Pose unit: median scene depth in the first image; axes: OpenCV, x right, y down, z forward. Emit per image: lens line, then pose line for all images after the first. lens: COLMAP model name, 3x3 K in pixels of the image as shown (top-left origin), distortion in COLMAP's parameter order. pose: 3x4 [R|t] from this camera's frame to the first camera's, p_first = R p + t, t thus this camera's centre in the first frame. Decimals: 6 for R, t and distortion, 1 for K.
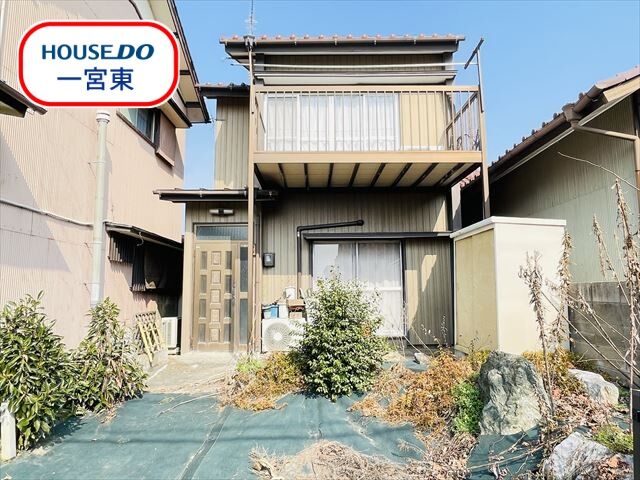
lens RADIAL K [[429.7, 0, 318.9], [0, 429.7, 238.2], [0, 0, 1]] dist [0.010820, -0.007370]
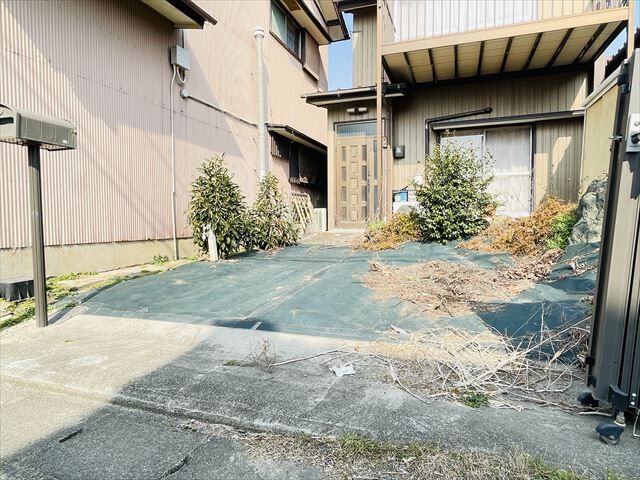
lens RADIAL K [[394.0, 0, 320.0], [0, 394.0, 240.1], [0, 0, 1]] dist [-0.019707, 0.017755]
pose [[0.938969, 0.019073, -0.343473, 0.055449], [0.042620, 0.984319, 0.171171, 0.110816], [0.341352, -0.175363, 0.923432, -0.072999]]
